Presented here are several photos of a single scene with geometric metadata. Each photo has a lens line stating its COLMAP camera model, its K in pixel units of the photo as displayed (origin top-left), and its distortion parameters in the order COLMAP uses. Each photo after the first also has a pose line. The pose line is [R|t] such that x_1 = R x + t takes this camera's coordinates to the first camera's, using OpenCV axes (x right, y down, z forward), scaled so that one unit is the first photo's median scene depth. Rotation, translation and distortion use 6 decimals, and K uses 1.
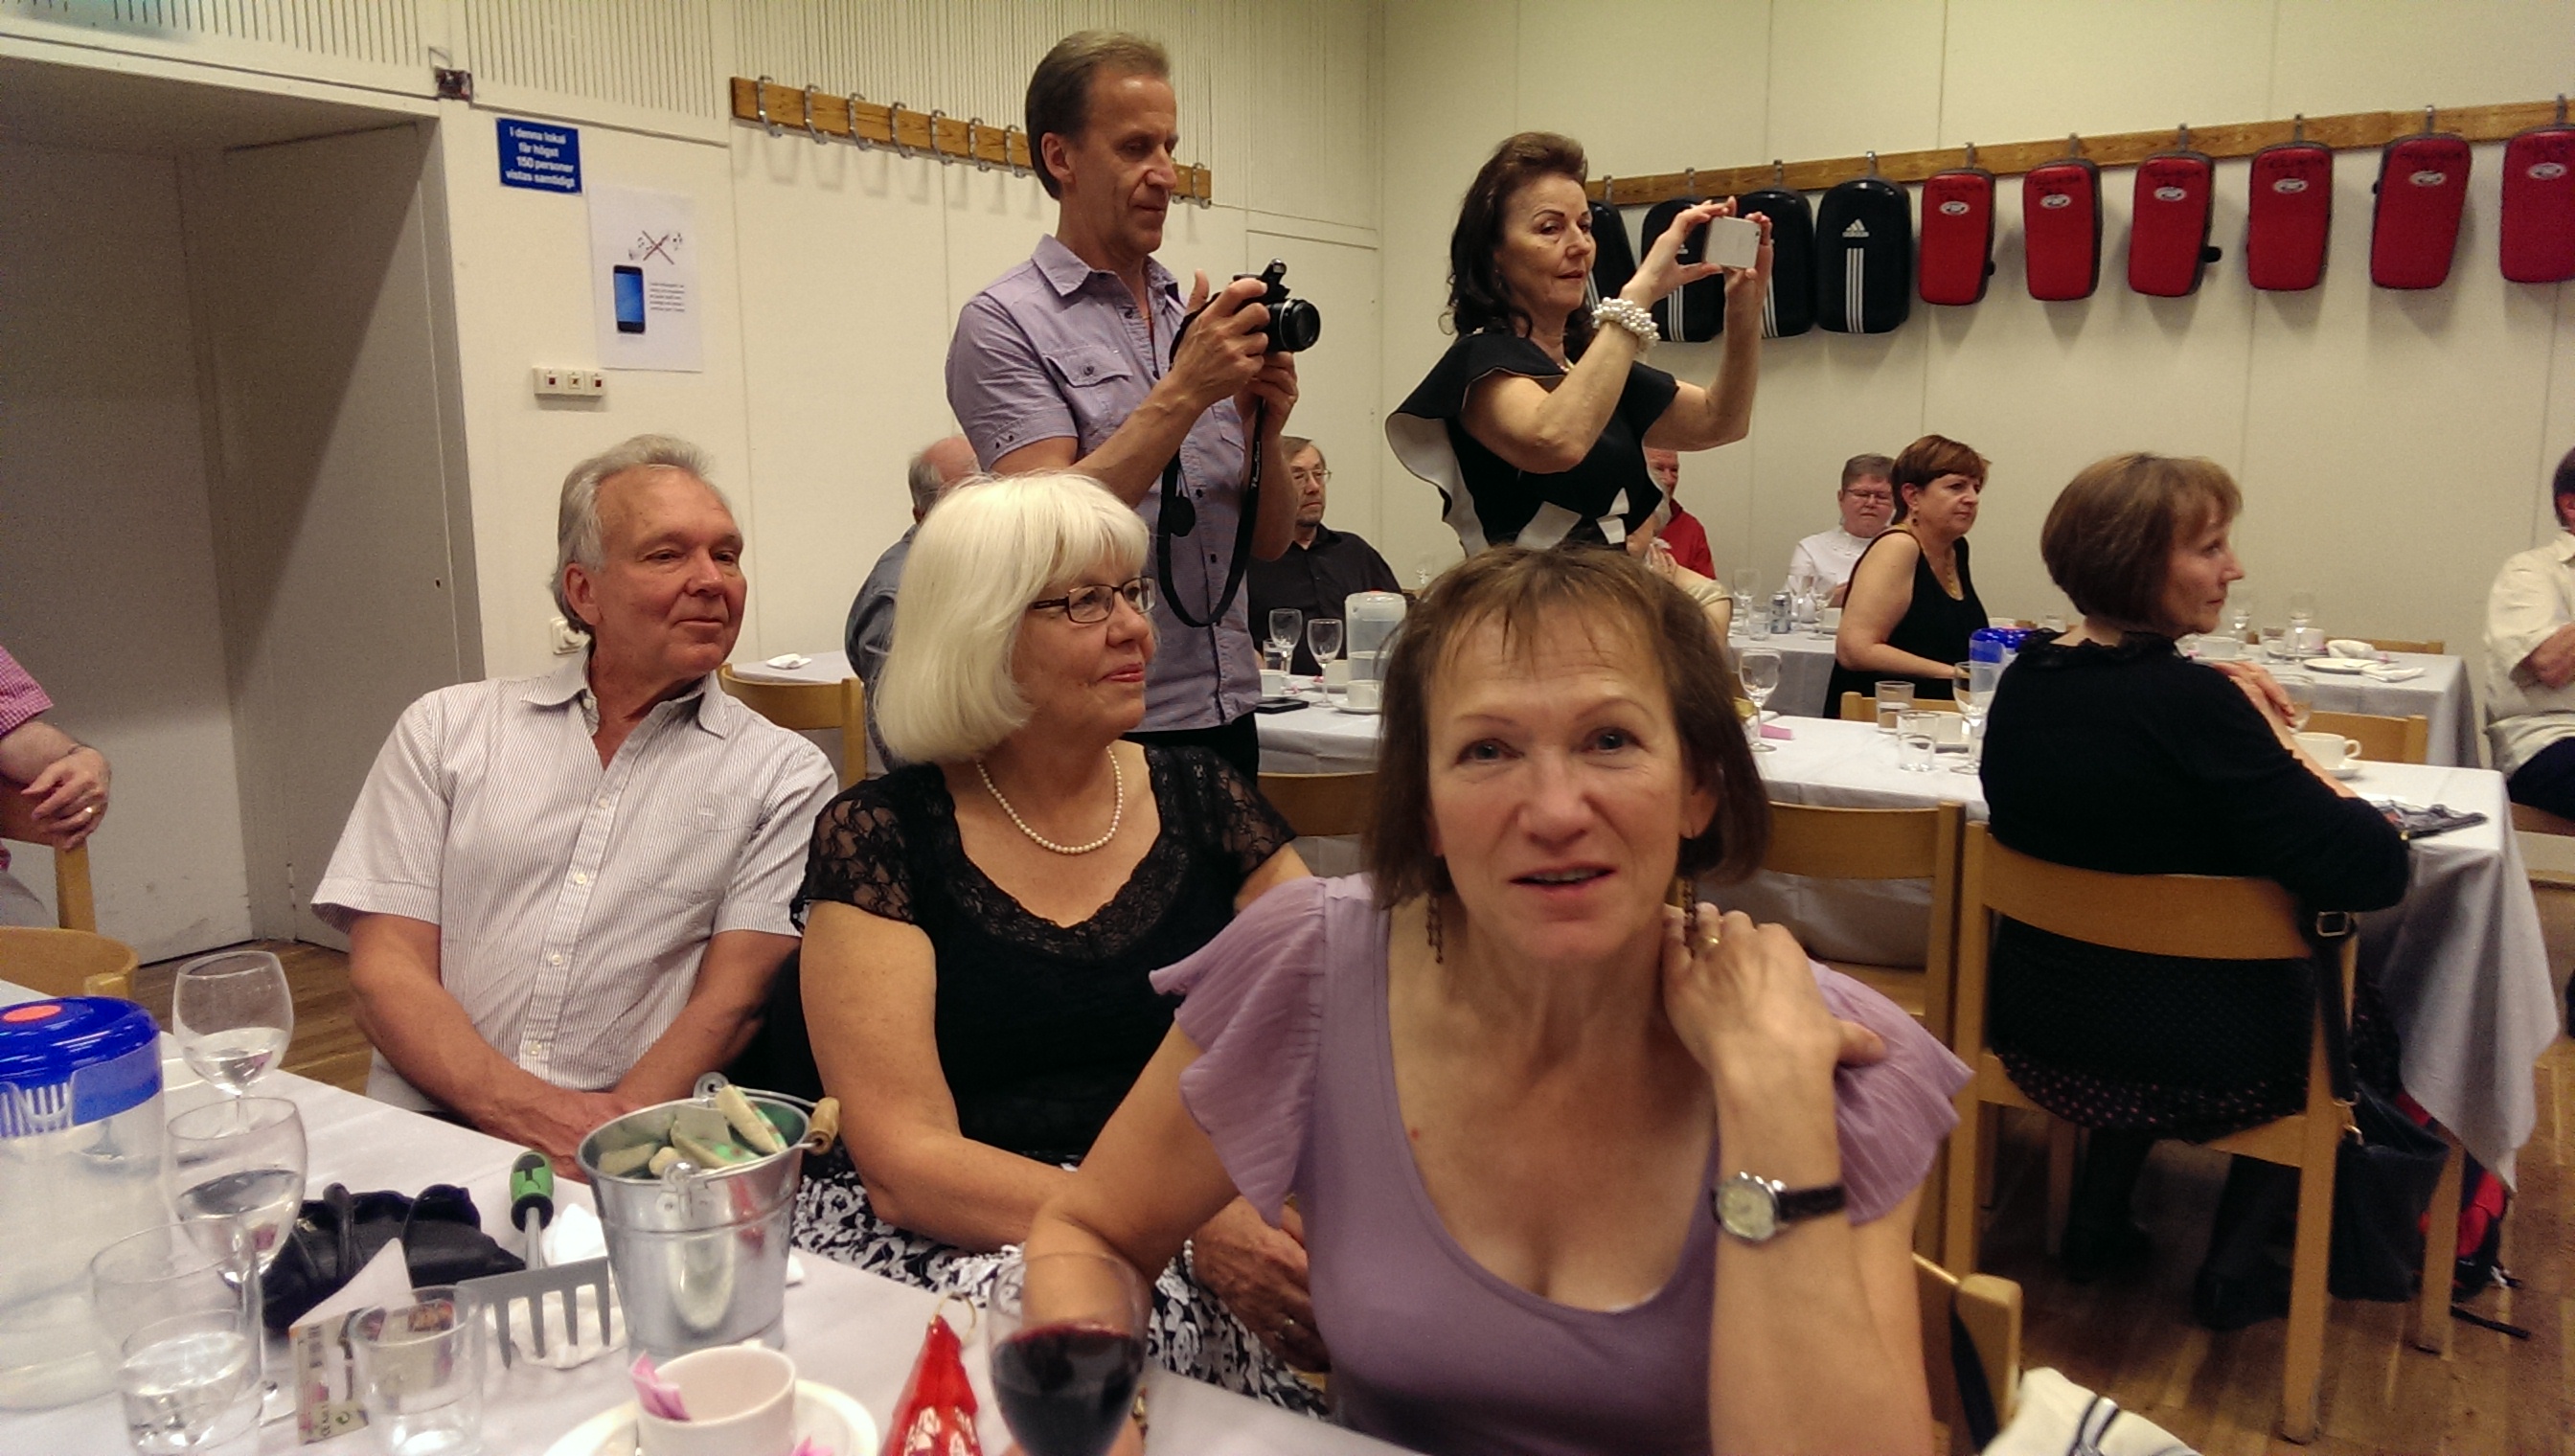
lens RADIAL K [[1878.5, 0, 1273.6], [0, 1878.5, 724.4], [0, 0, 1]] dist [0.090334, -0.115430]
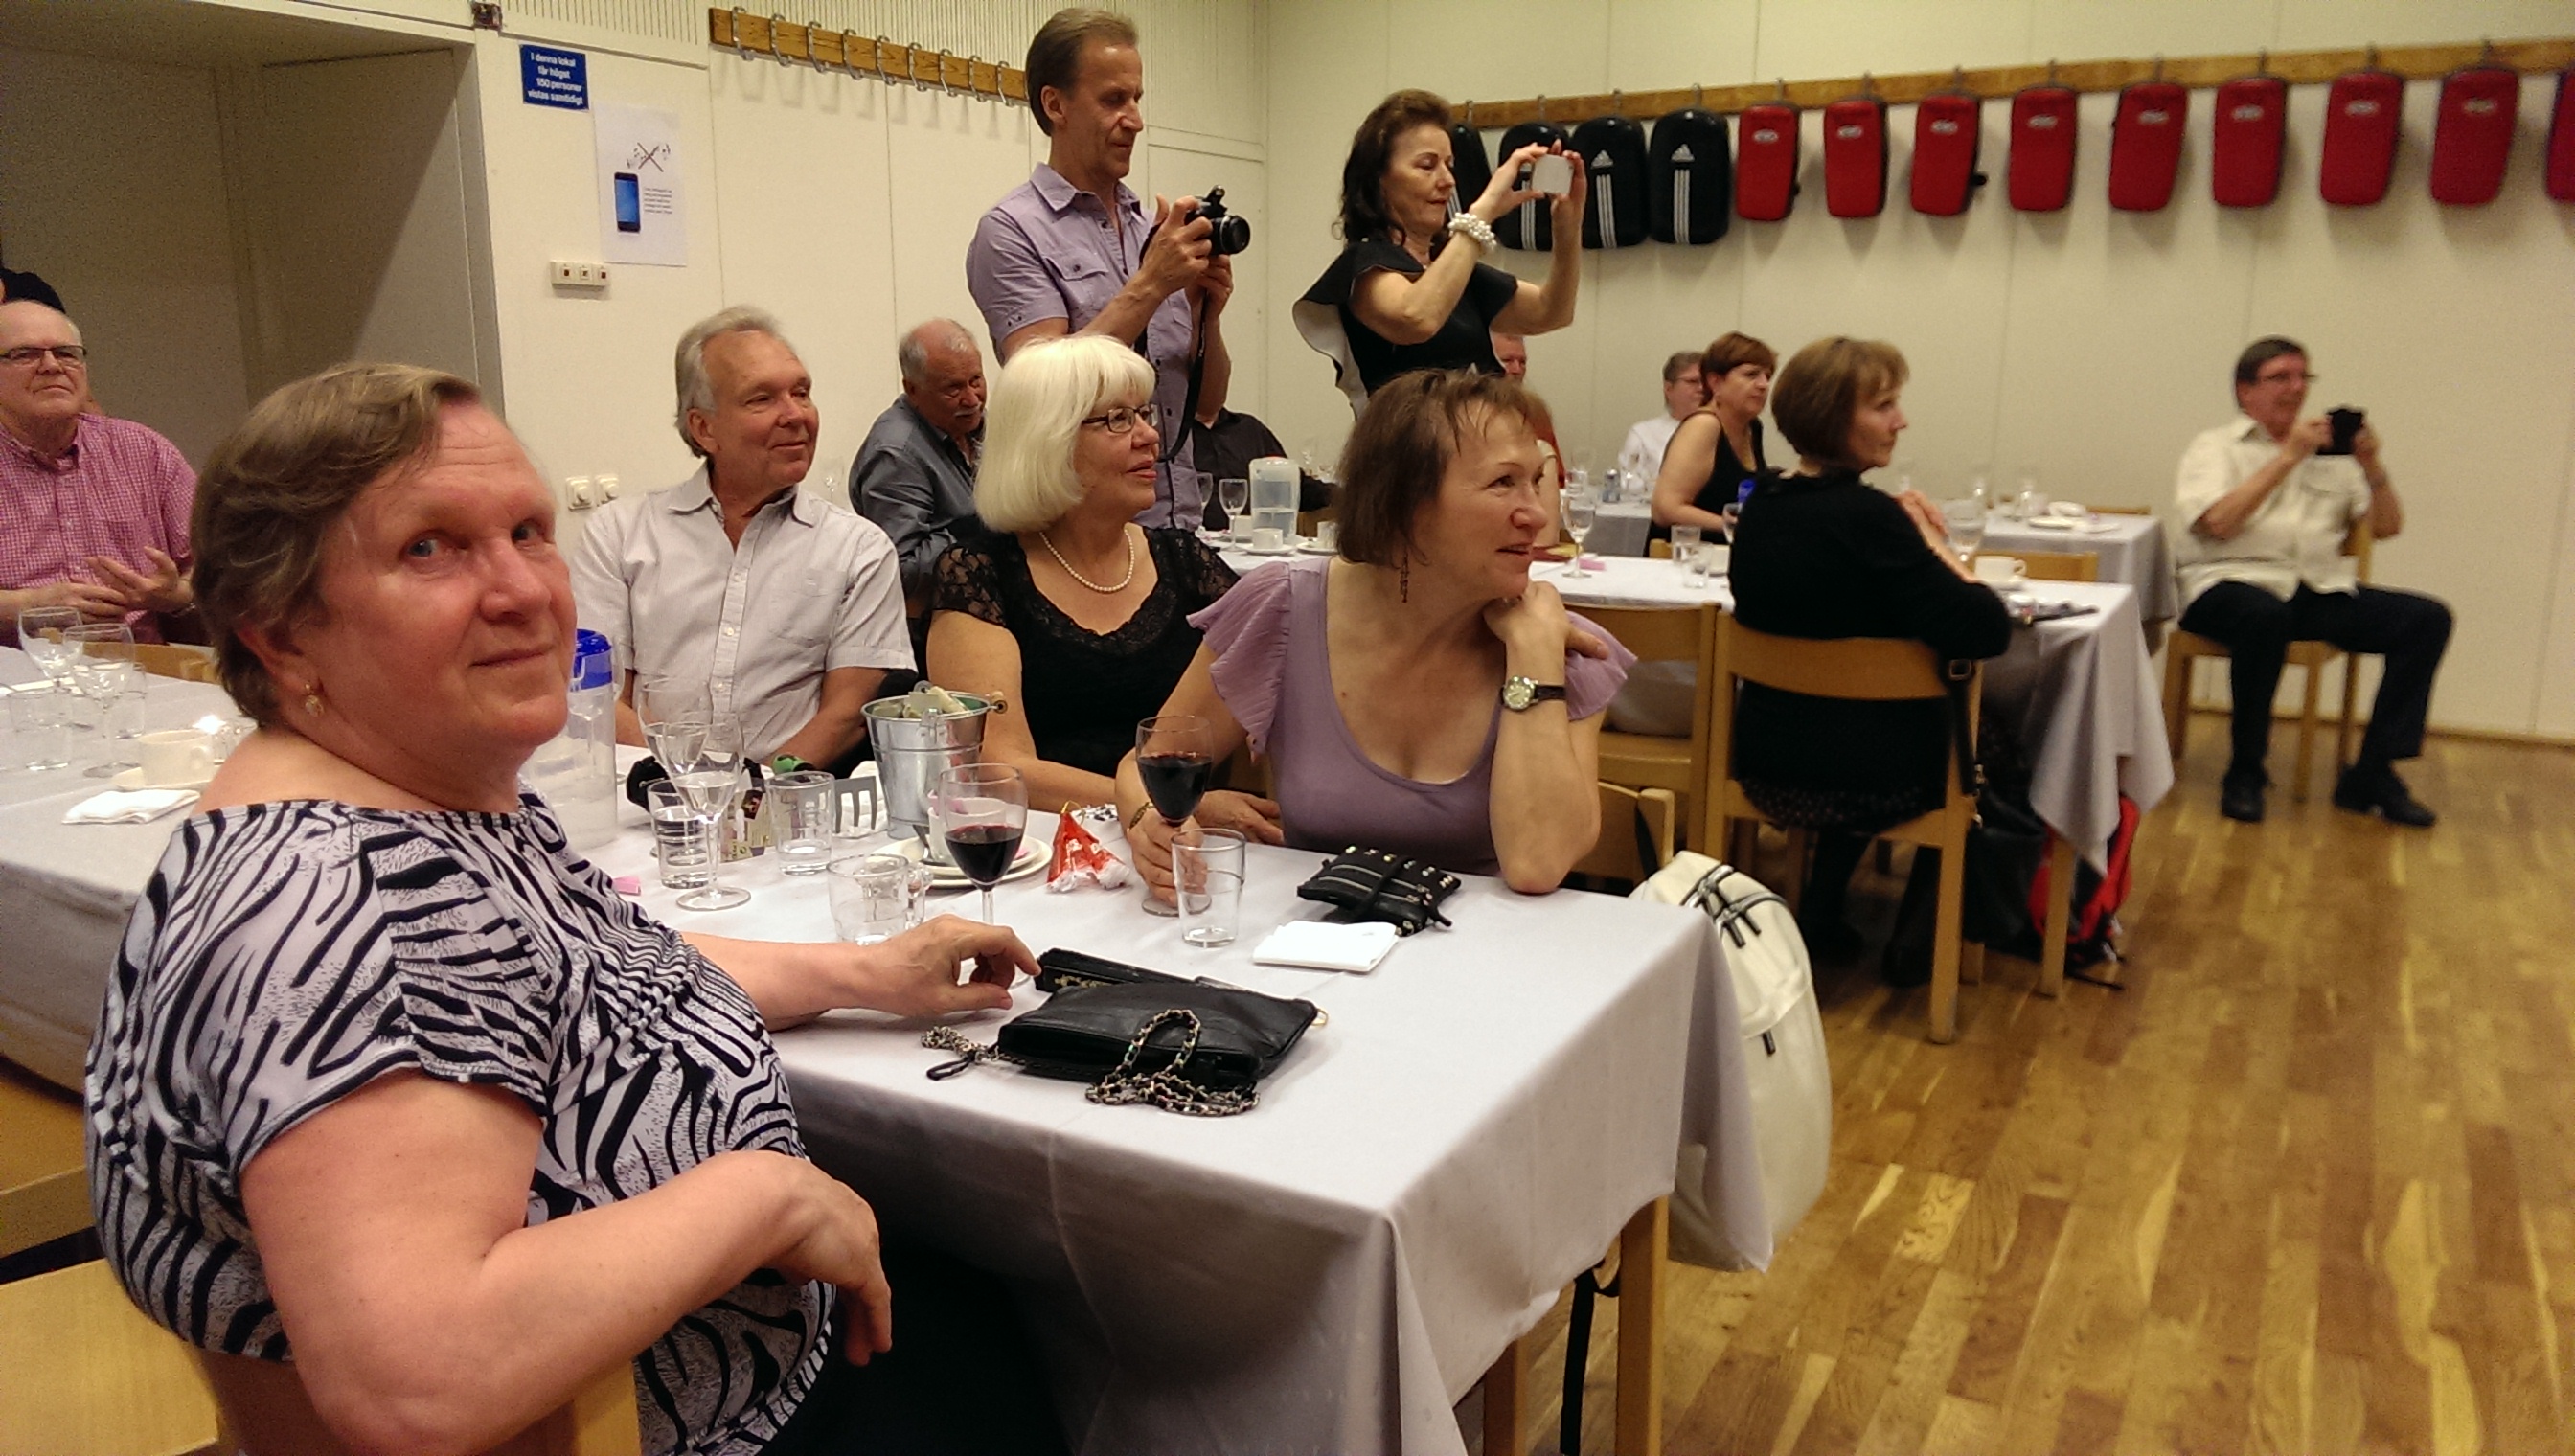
lens RADIAL K [[1893.5, 0, 1228.7], [0, 1893.5, 728.4], [0, 0, 1]] dist [0.100897, -0.153170]
pose [[0.998842, -0.000732, 0.048105, -0.048233], [-0.001562, 0.998864, 0.047636, 0.065159], [-0.048085, -0.047656, 0.997706, -0.323029]]
